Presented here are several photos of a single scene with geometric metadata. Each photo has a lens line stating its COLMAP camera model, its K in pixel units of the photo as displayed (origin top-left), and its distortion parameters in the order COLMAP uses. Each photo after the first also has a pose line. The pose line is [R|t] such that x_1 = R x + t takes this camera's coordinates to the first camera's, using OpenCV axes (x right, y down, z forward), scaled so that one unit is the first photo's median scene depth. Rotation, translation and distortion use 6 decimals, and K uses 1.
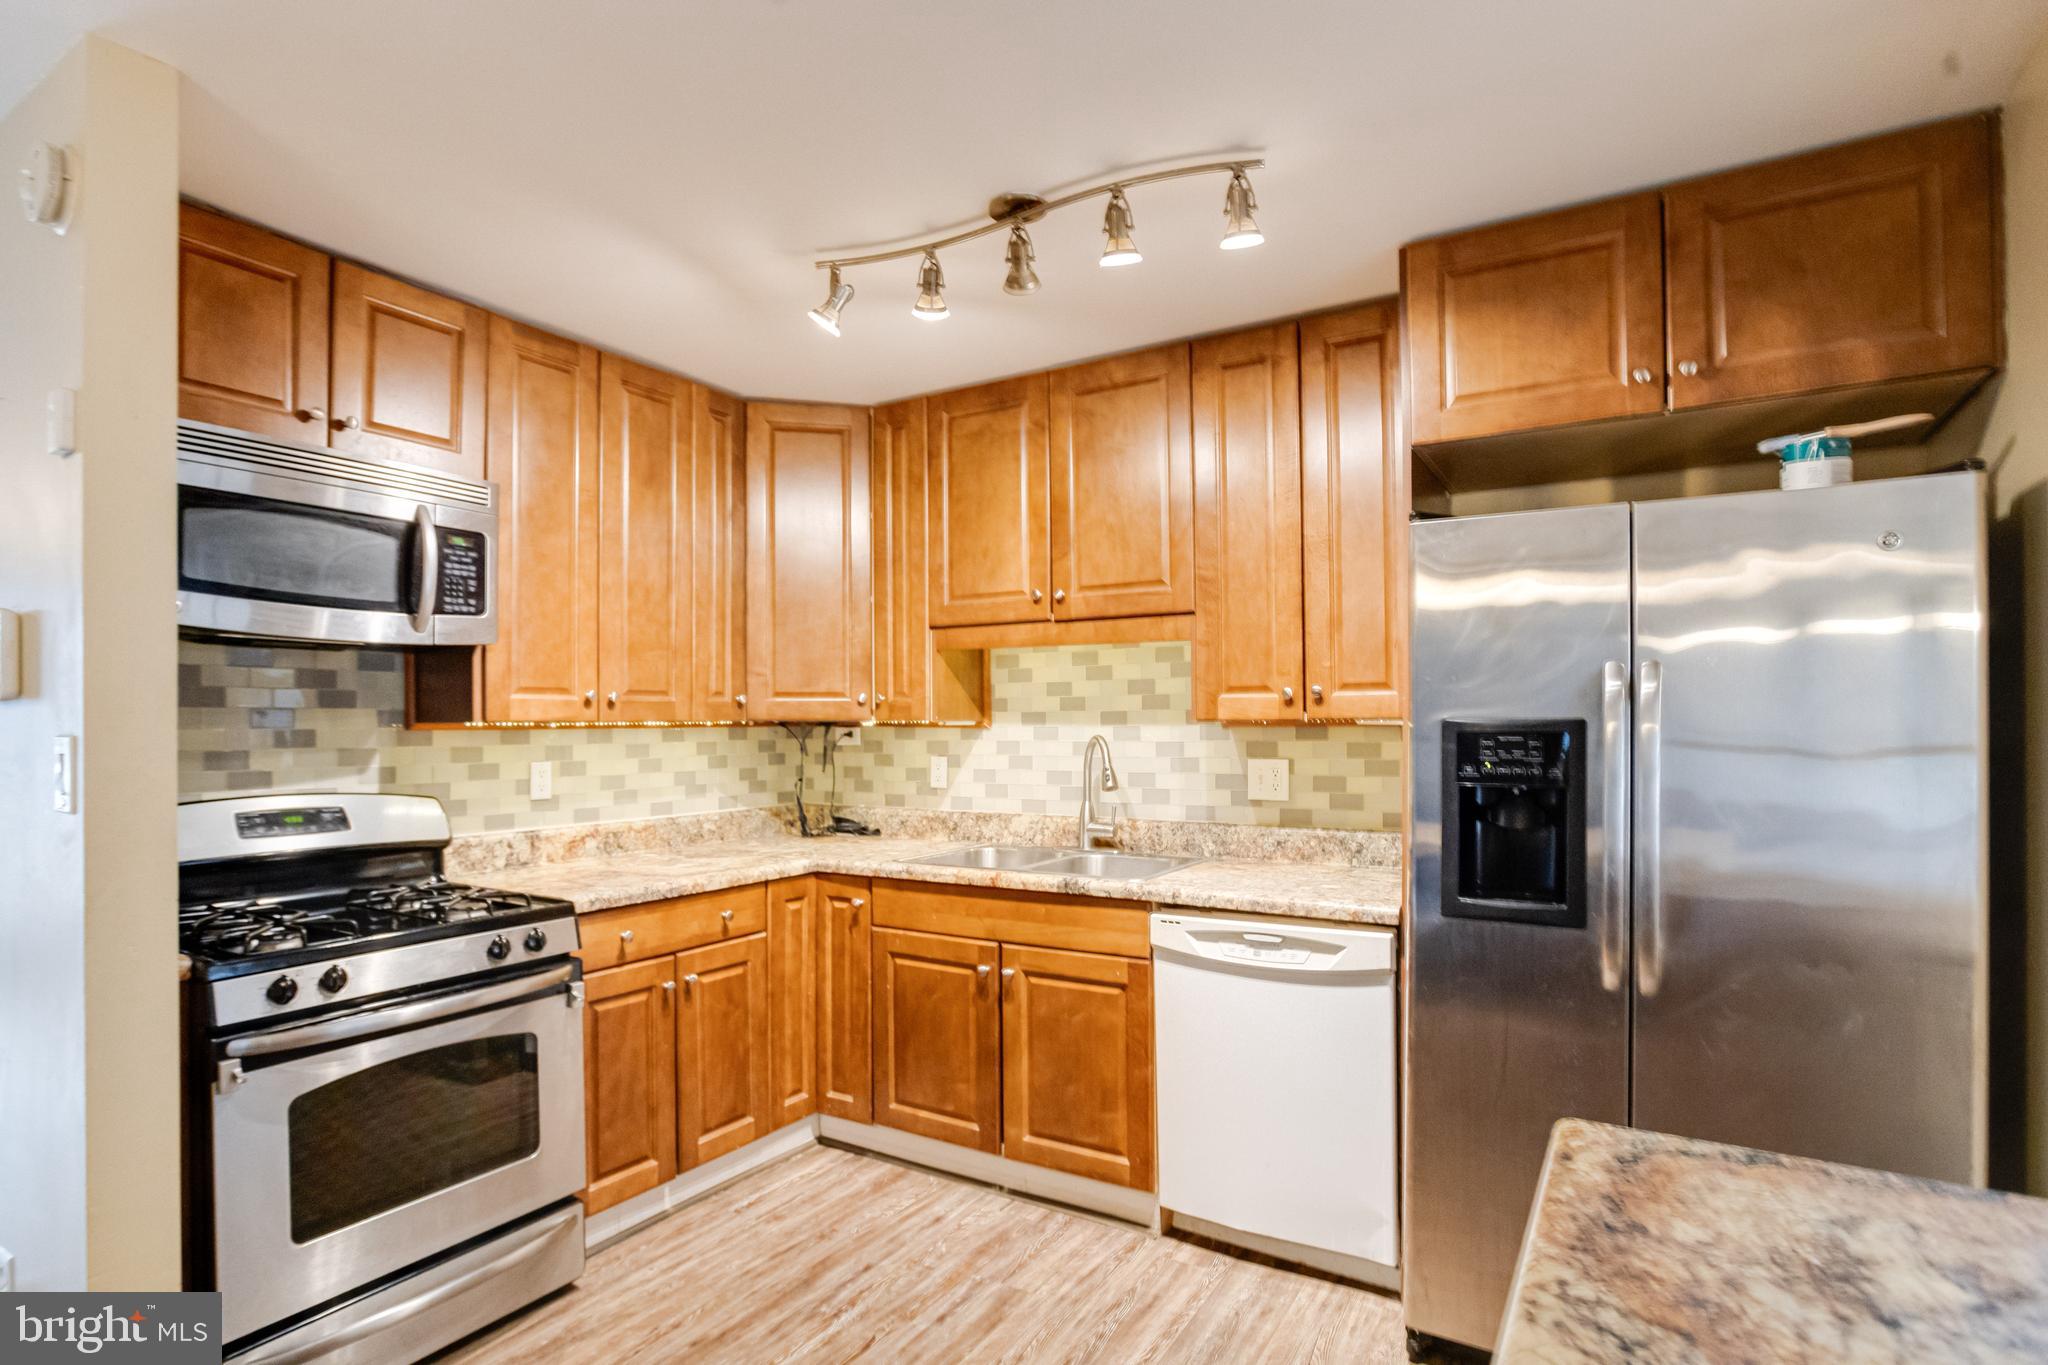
lens RADIAL K [[1040.3, 0, 1012.9], [0, 1040.3, 722.4], [0, 0, 1]] dist [-0.053153, 0.026275]
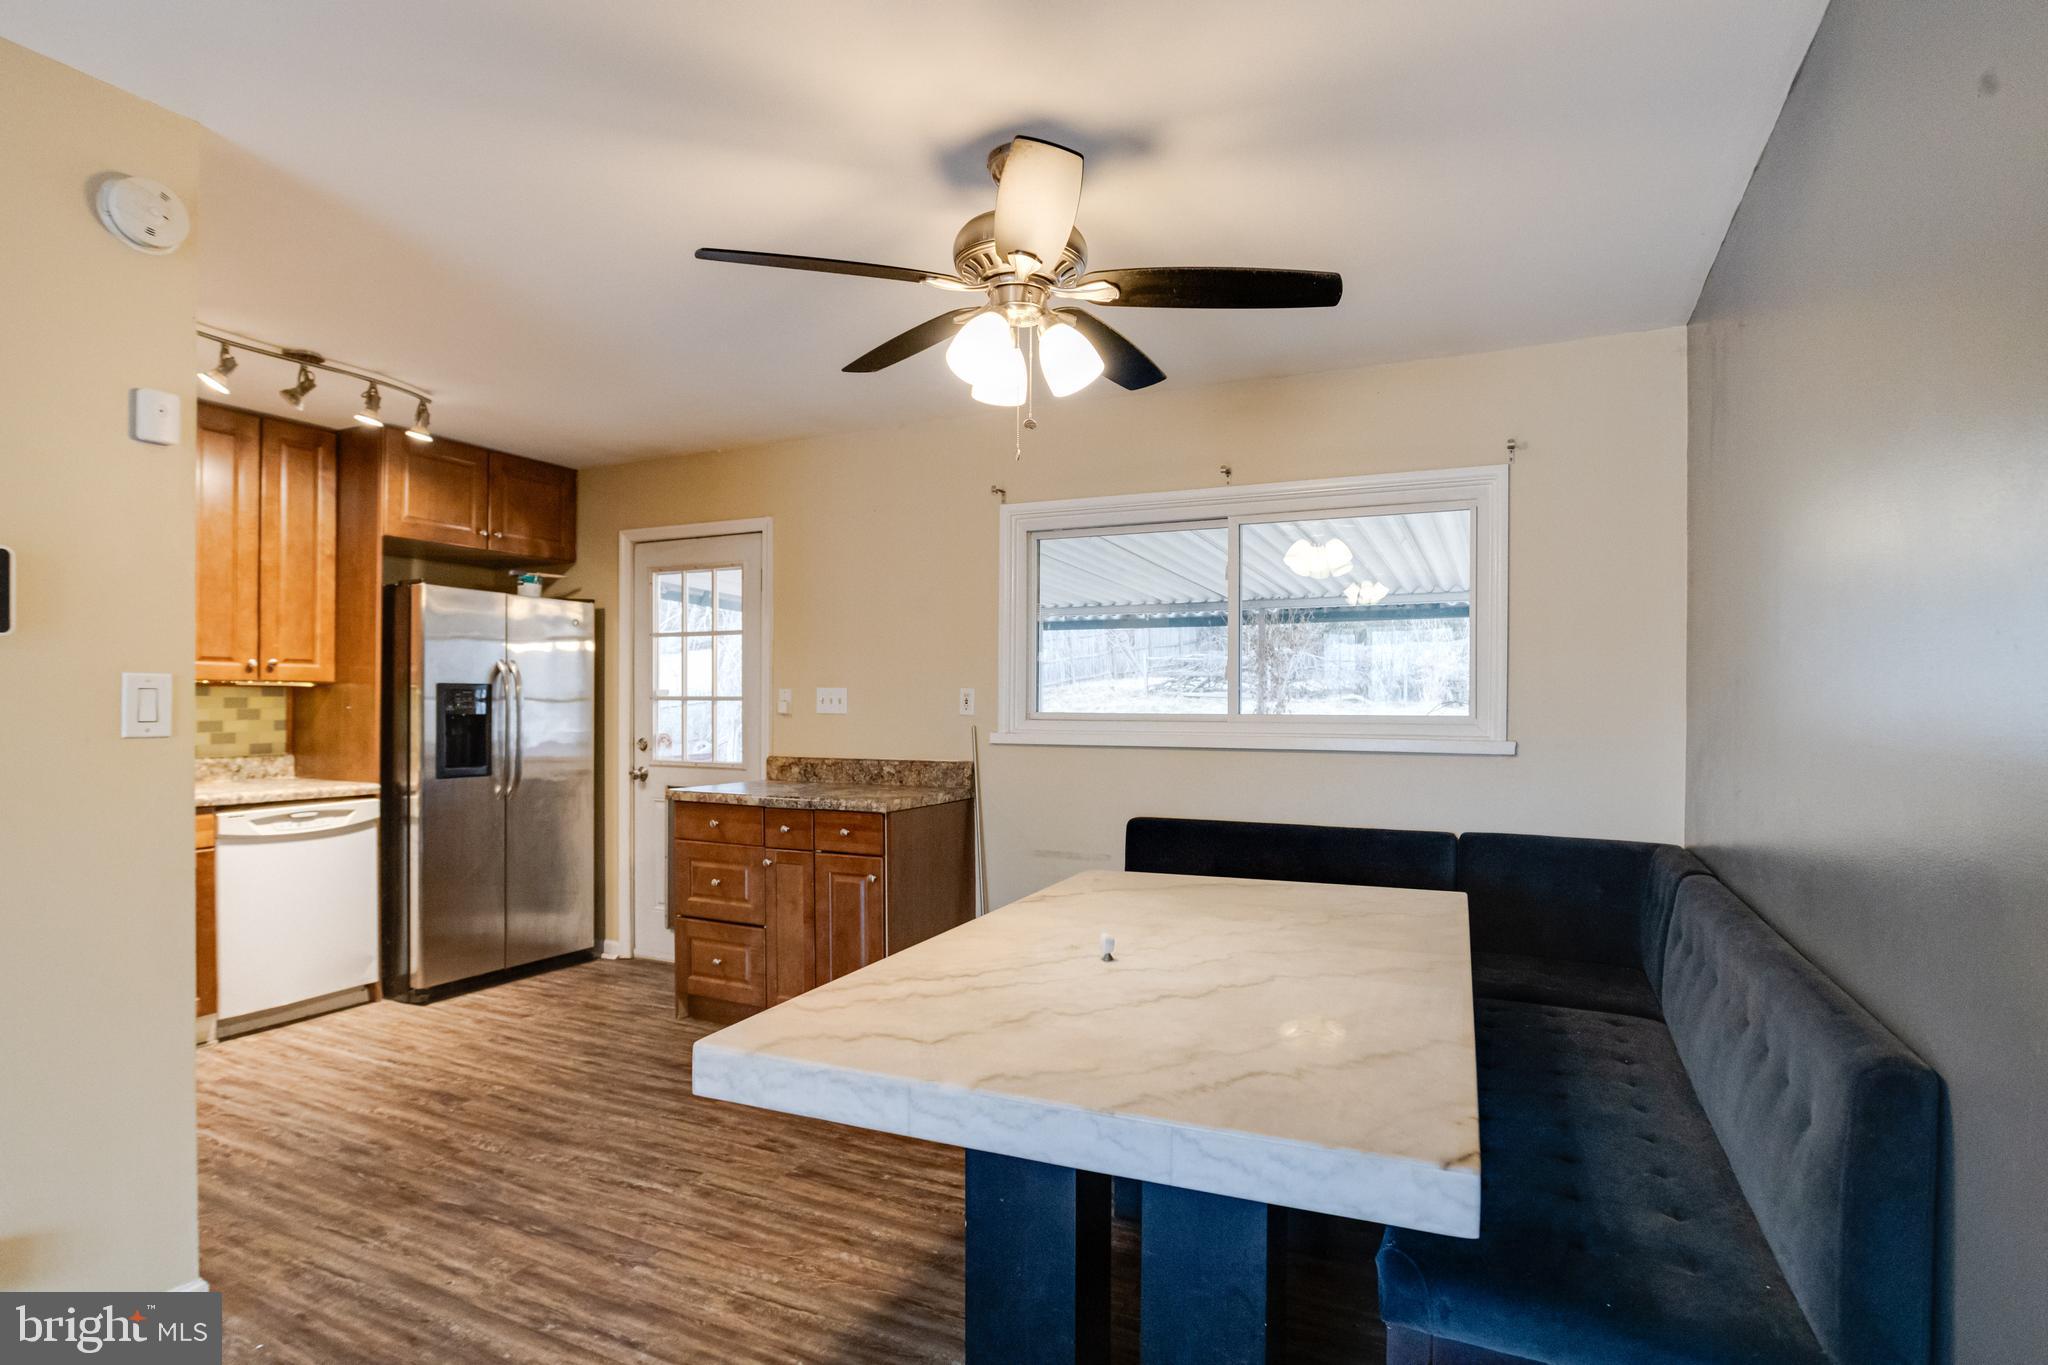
lens RADIAL K [[1040.3, 0, 1012.9], [0, 1040.3, 722.4], [0, 0, 1]] dist [-0.053153, 0.026275]
pose [[-0.106466, -0.017392, 0.994164, -1.226617], [-0.004314, 0.999846, 0.017029, 0.025719], [-0.994307, -0.002476, -0.106524, 0.051532]]
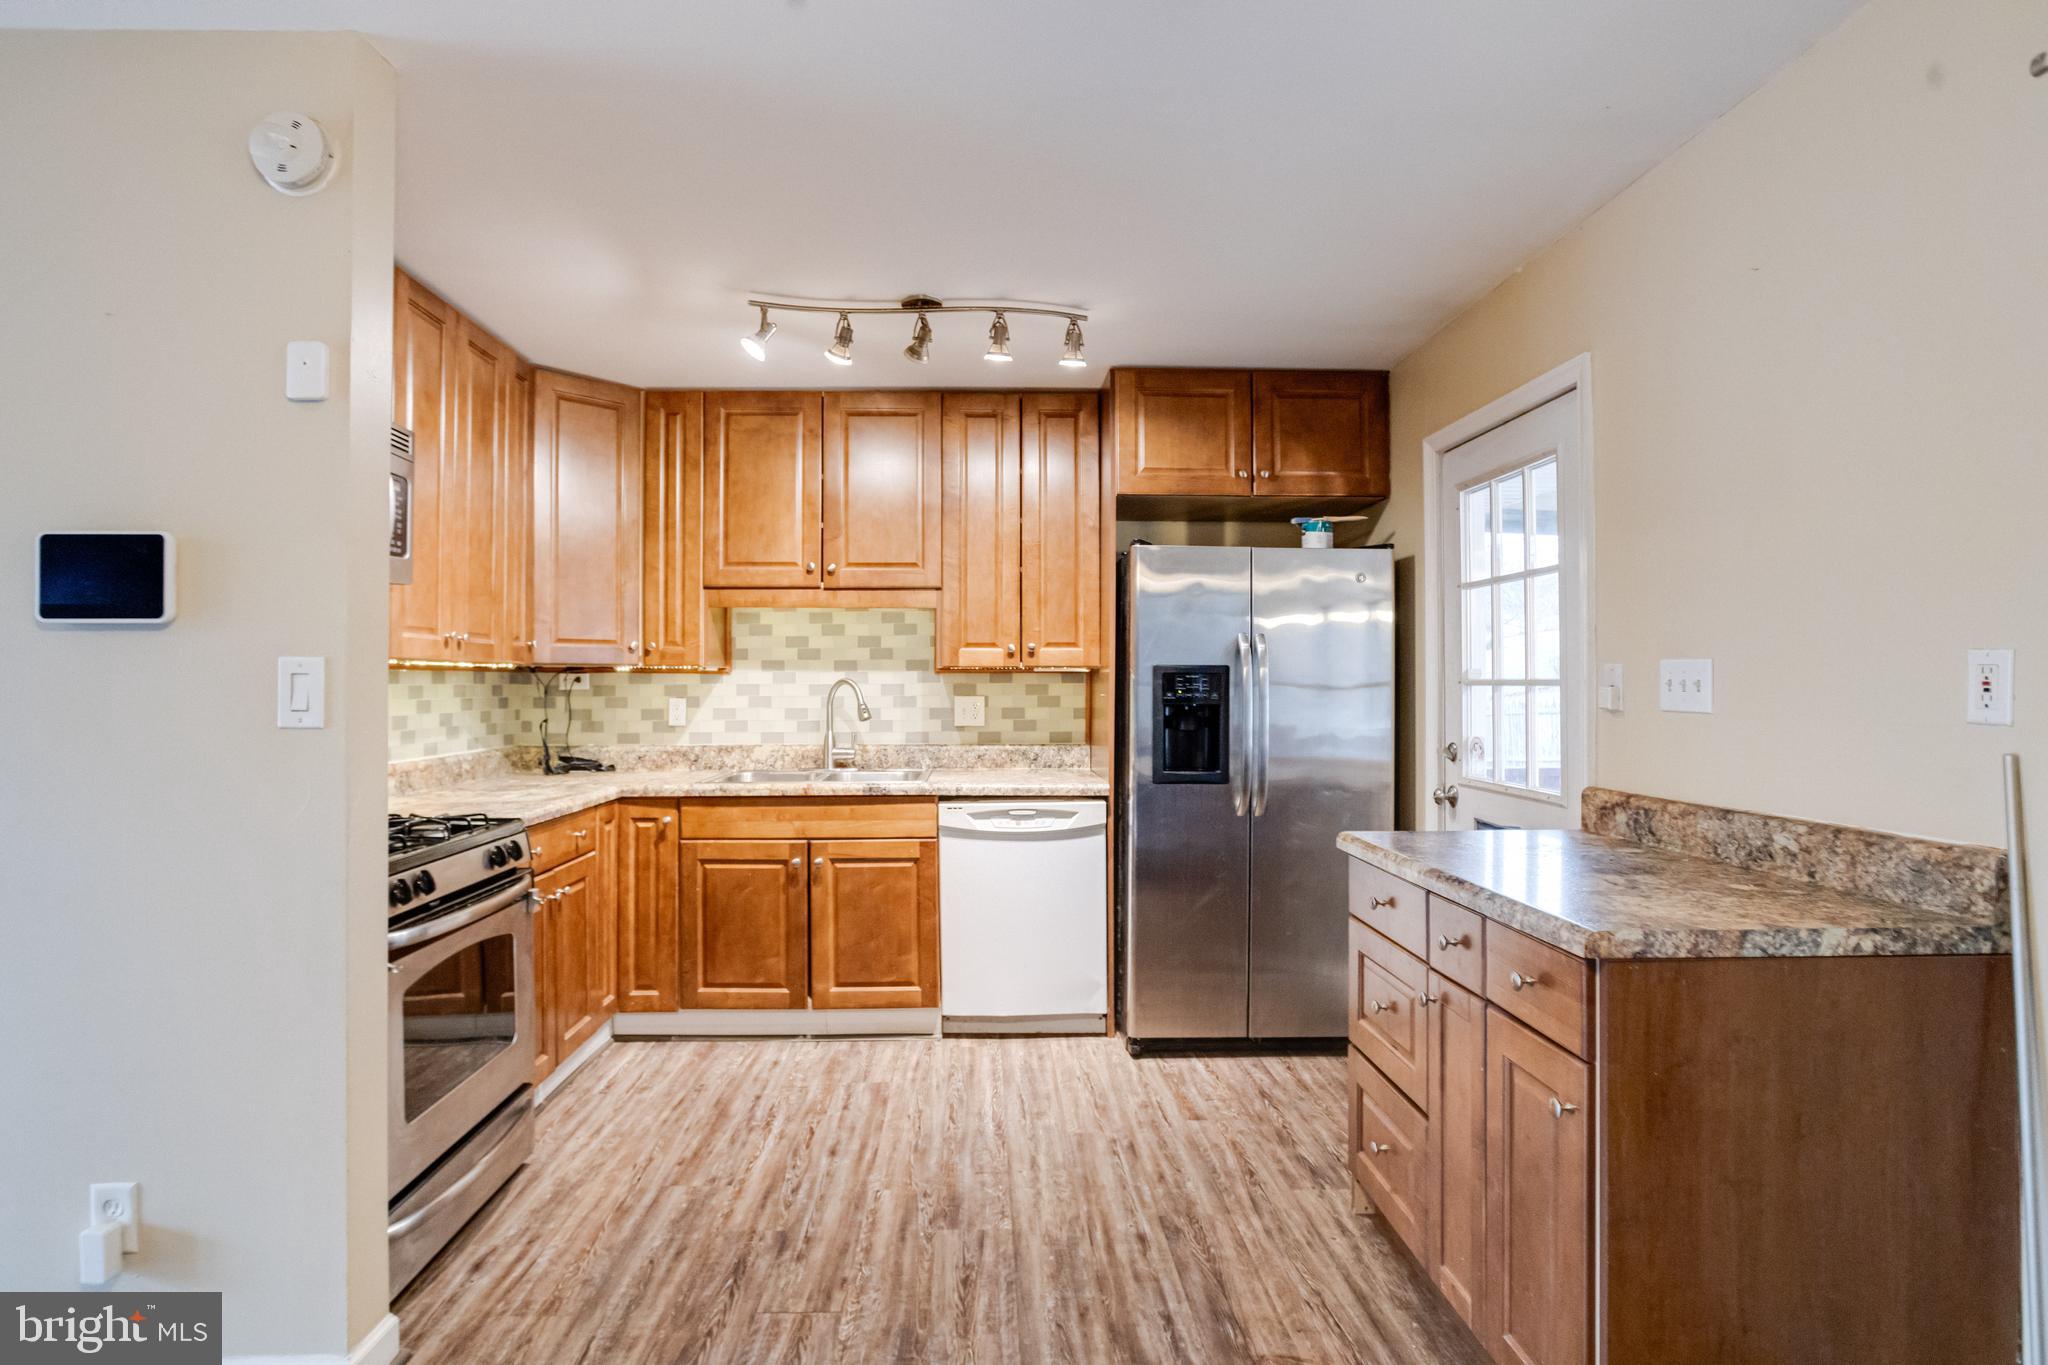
lens RADIAL K [[1029.8, 0, 1015.9], [0, 1029.8, 676.7], [0, 0, 1]] dist [-0.055354, 0.024717]
pose [[0.829001, 0.007911, 0.559192, -0.494024], [-0.002977, 0.999948, -0.009733, 0.023441], [-0.559240, 0.006403, 0.828981, -0.181561]]
